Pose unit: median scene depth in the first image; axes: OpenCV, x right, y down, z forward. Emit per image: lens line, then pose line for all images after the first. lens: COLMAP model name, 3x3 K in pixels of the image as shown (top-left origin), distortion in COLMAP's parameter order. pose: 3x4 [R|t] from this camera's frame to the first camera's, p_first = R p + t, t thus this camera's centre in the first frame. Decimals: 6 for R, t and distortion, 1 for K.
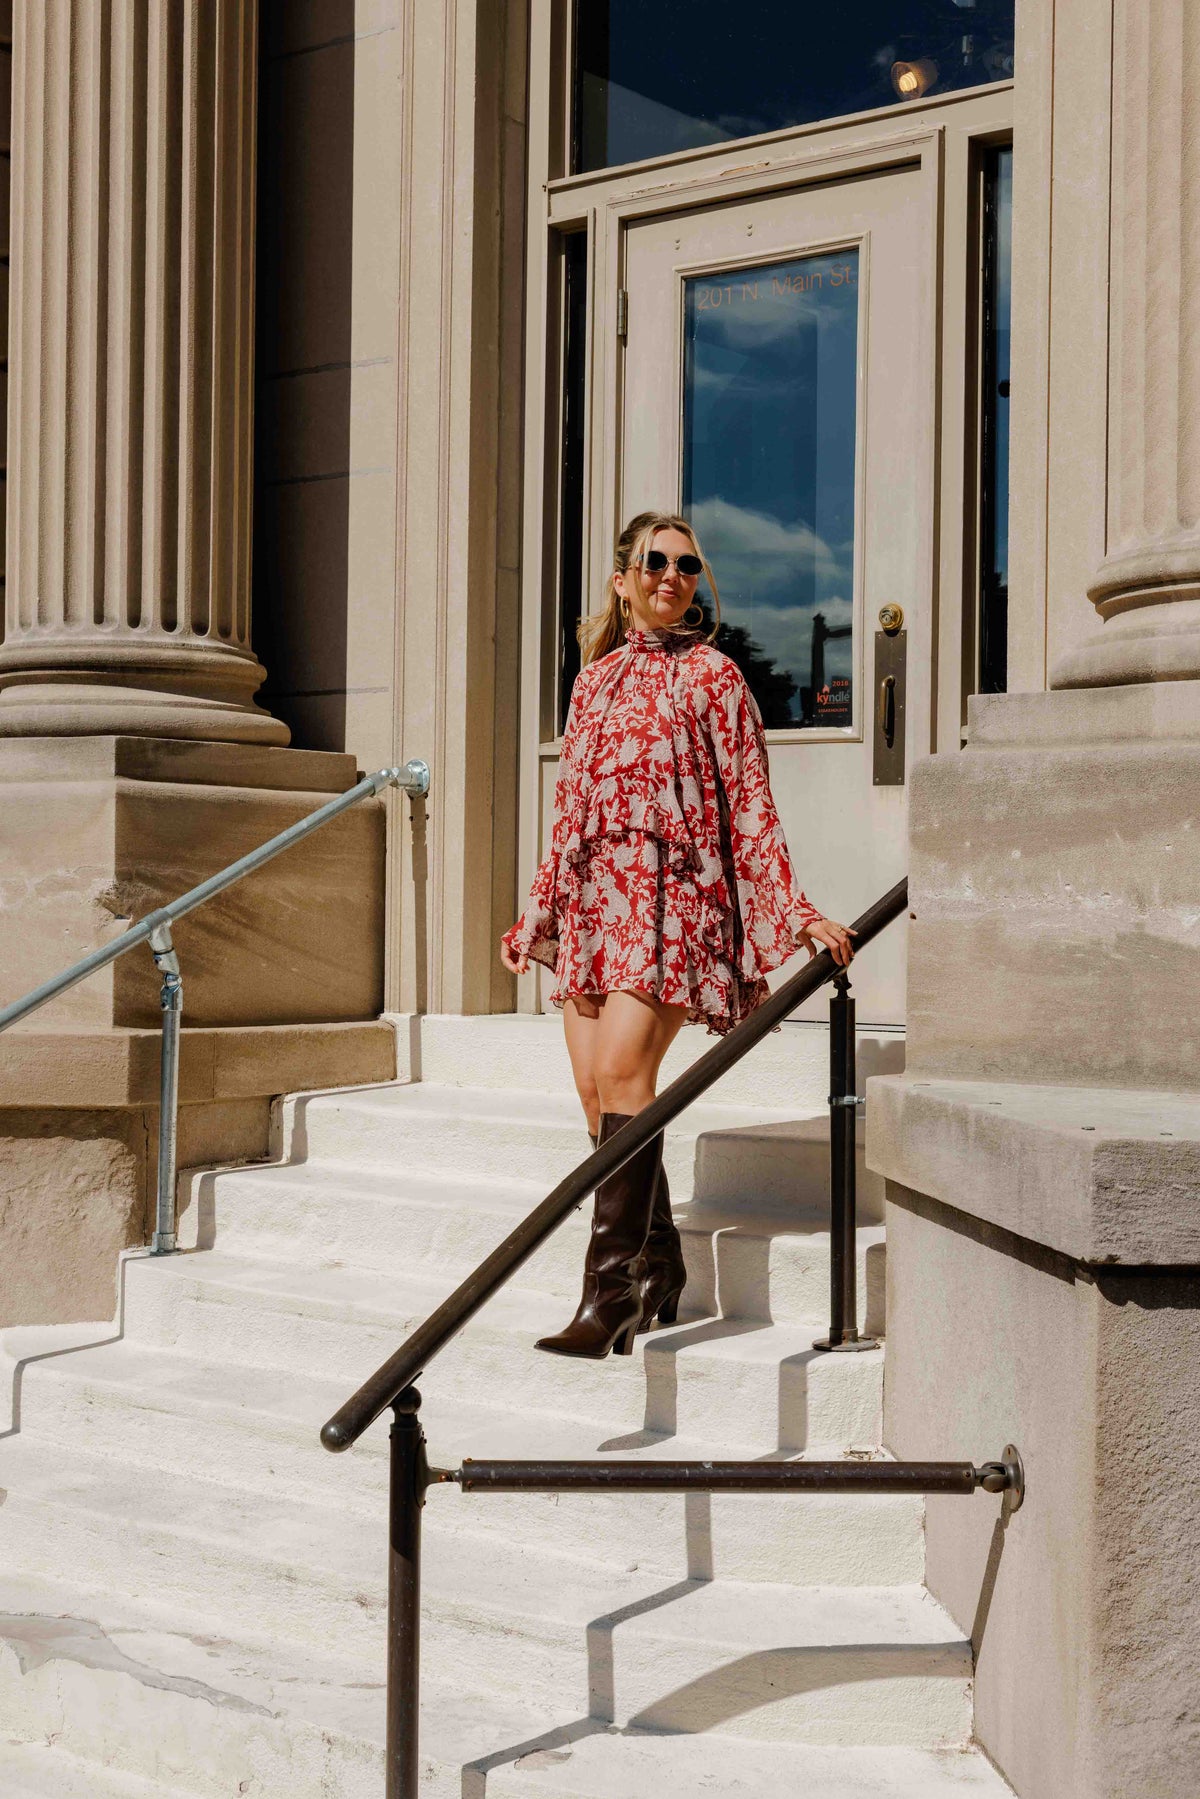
lens RADIAL K [[2443.2, 0, 611.7], [0, 2443.2, 907.6], [0, 0, 1]] dist [-0.003339, -0.017293]
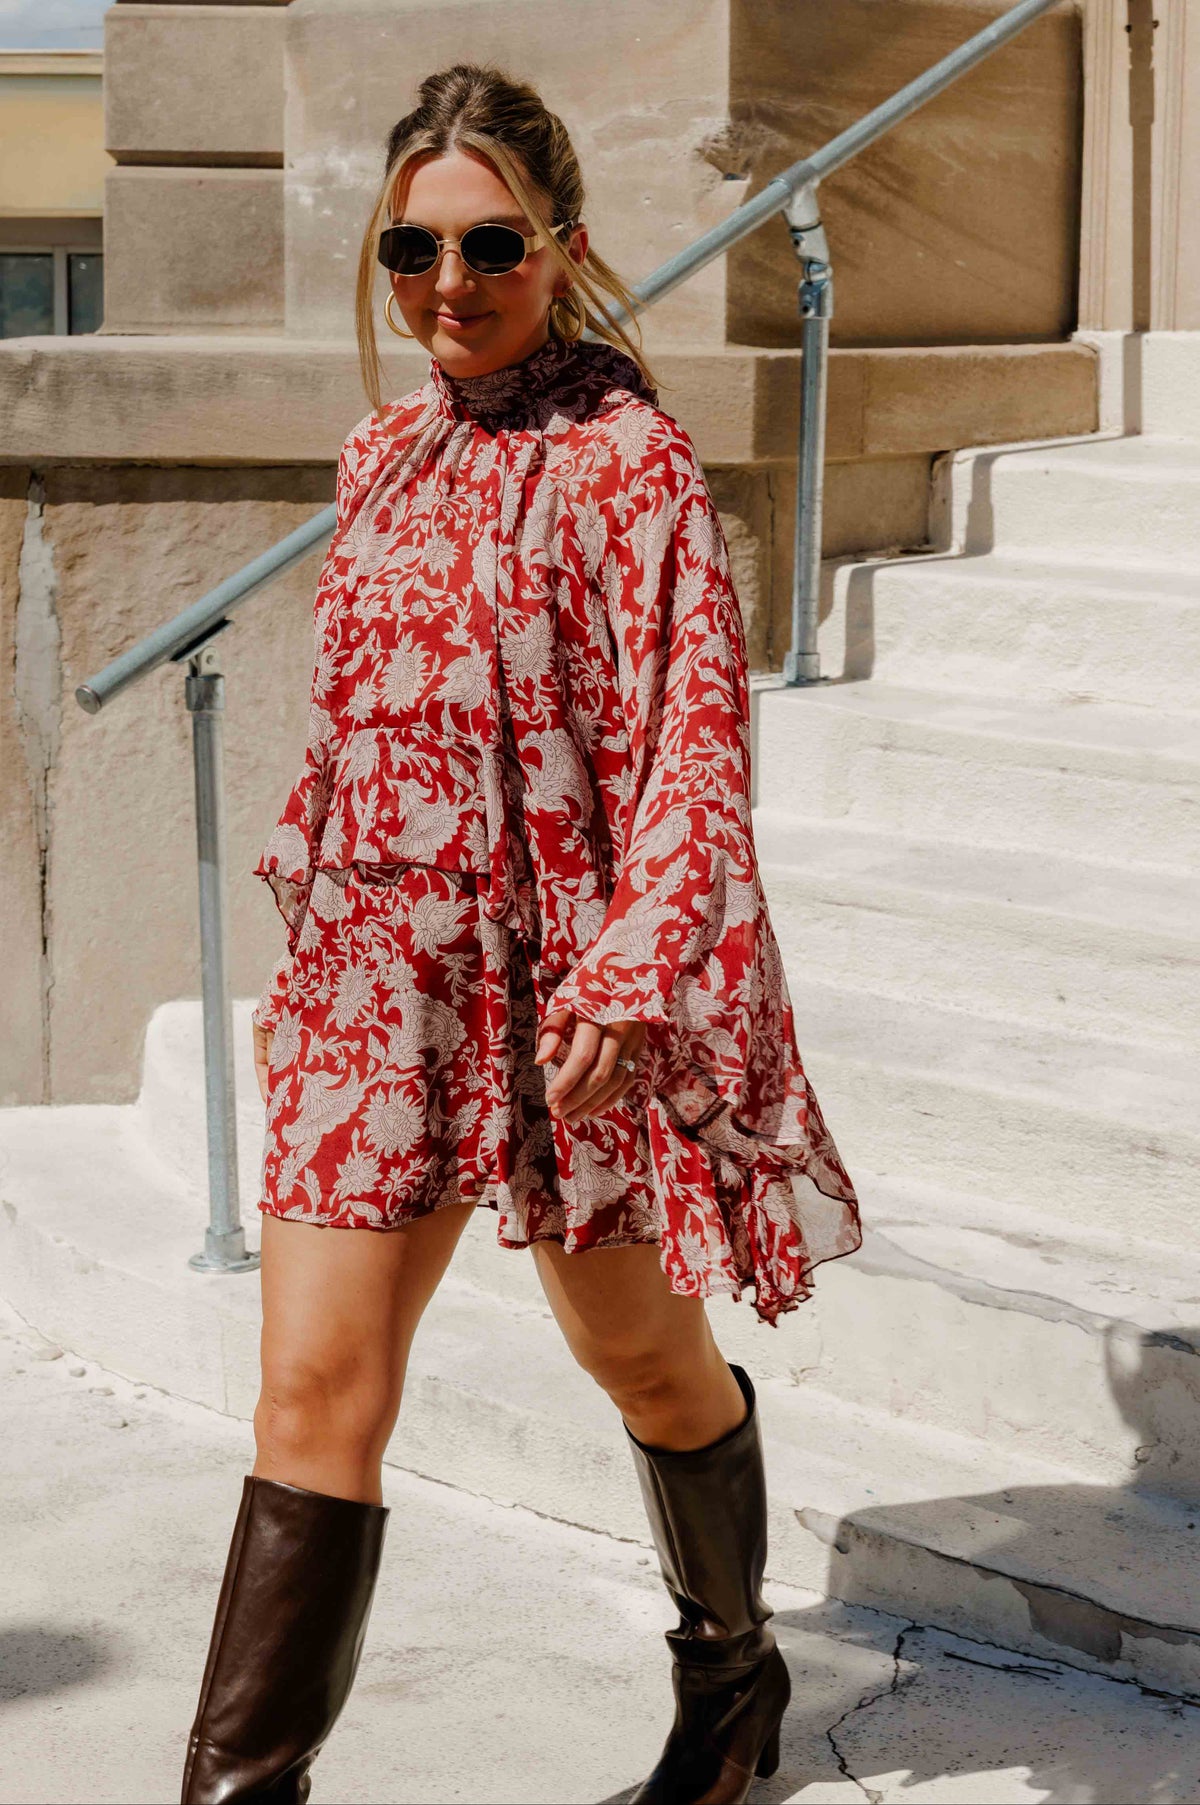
lens RADIAL K [[3398.7, 0, 496.9], [0, 3398.7, 768.4], [0, 0, 1]] dist [0.015717, 0.159379]
pose [[0.992099, 0.009114, -0.125126, -0.151483], [0.009101, 0.989502, 0.144232, 0.029514], [0.125127, -0.144231, 0.981601, 0.070346]]
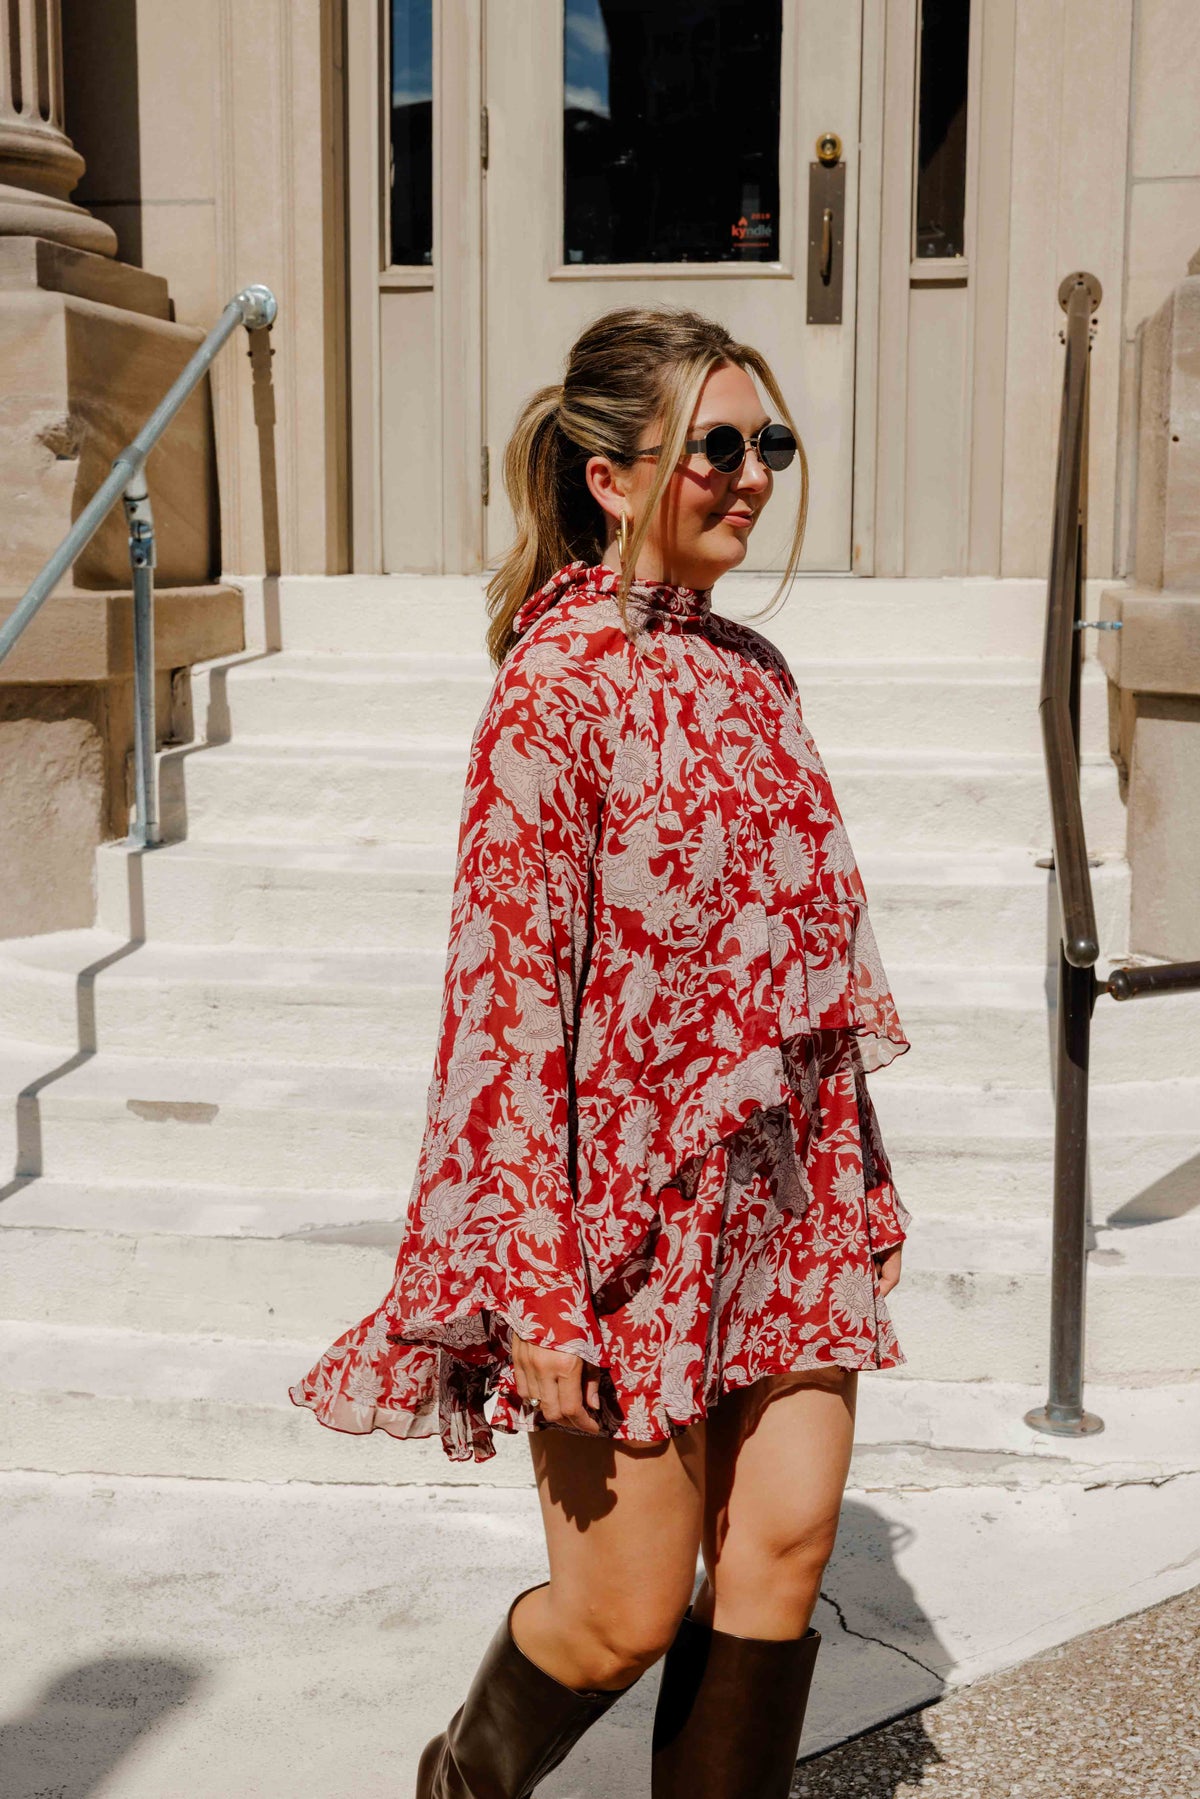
lens RADIAL K [[2507.3, 0, 582.5], [0, 2507.3, 933.6], [0, 0, 1]] dist [0.016564, 0.017343]
pose [[0.881178, -0.083948, 0.465273, -0.473357], [0.008646, 0.986807, 0.161672, 0.028207], [-0.472706, -0.138439, 0.870278, 0.137018]]
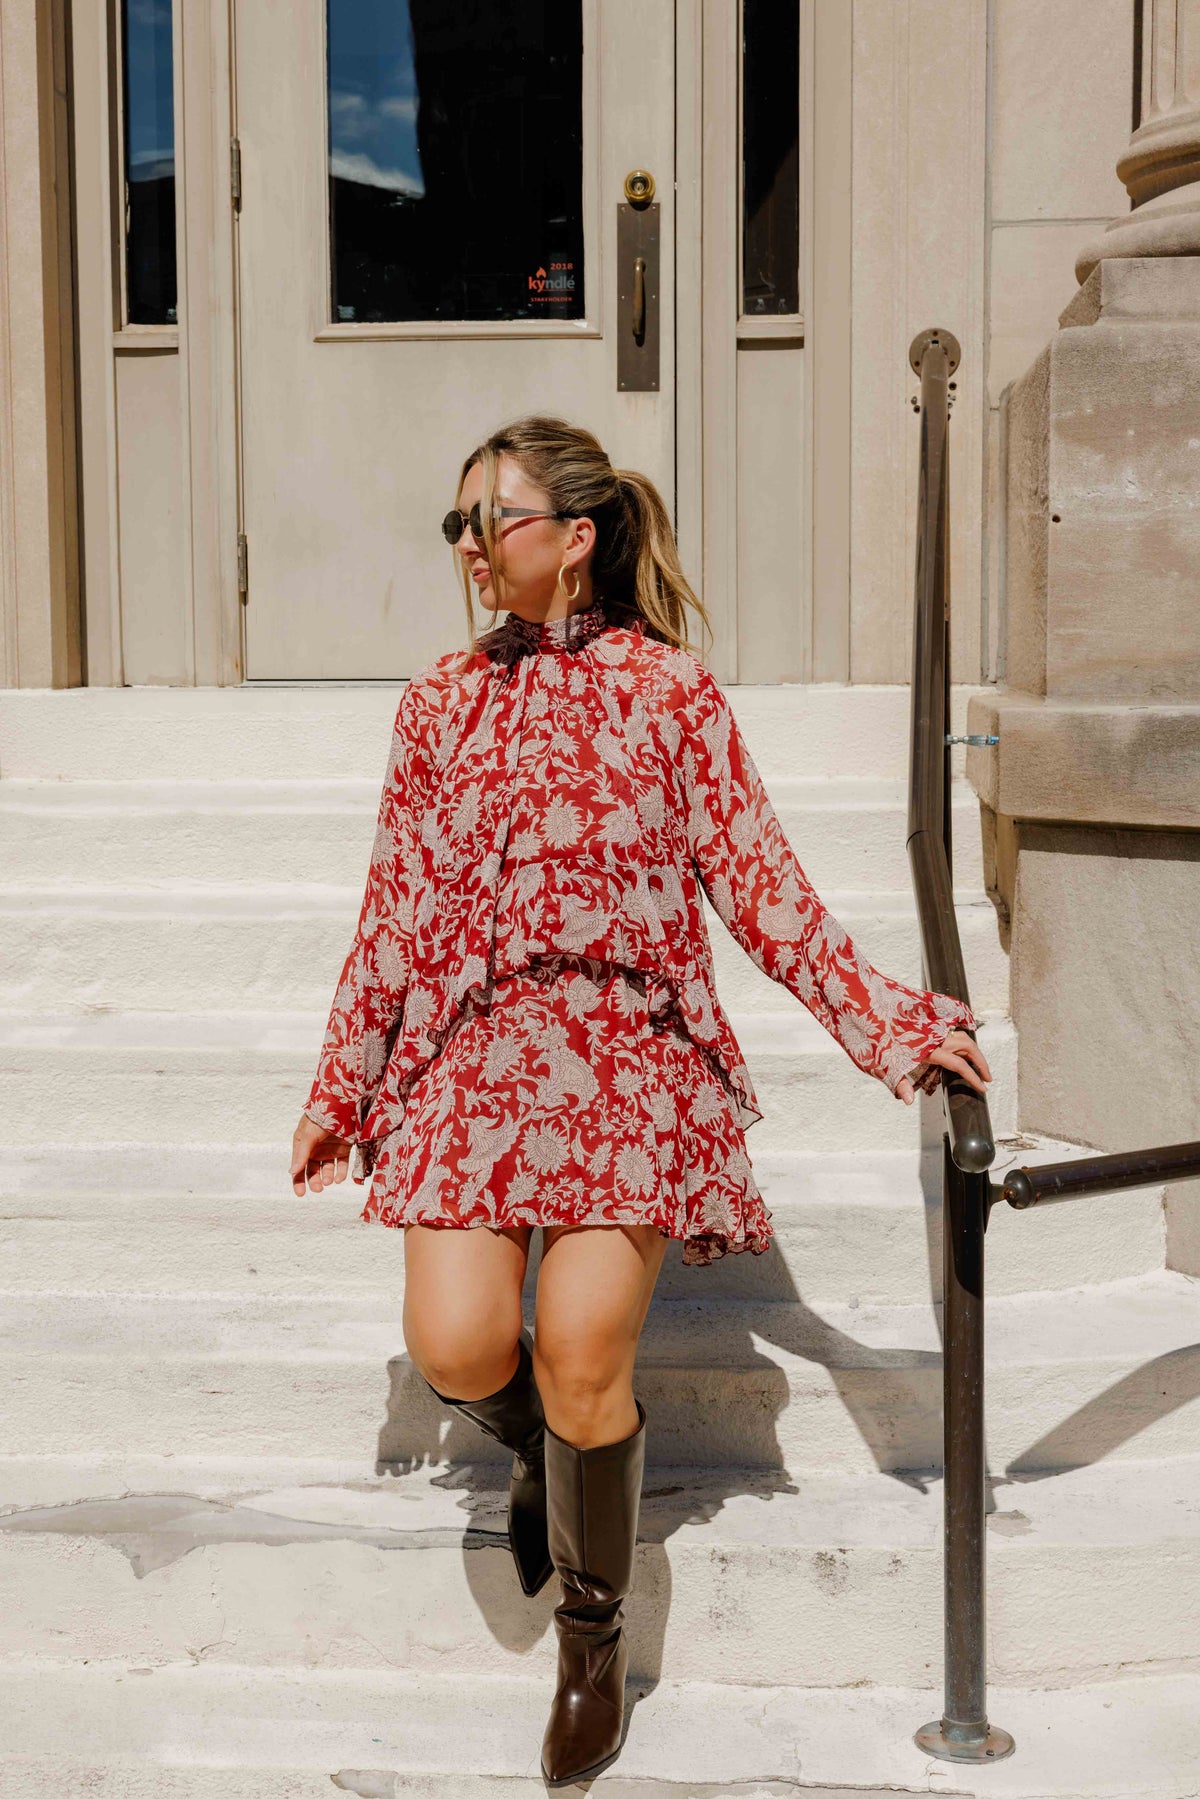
lens RADIAL K [[2711.0, 0, 580.9], [0, 2711.0, 927.9], [0, 0, 1]] dist [0.022544, -0.057789]
pose [[0.845898, -0.073445, 0.528263, -0.418995], [0.016721, 0.993638, 0.111371, 0.029533], [-0.533082, -0.085375, 0.841745, 0.215486]]
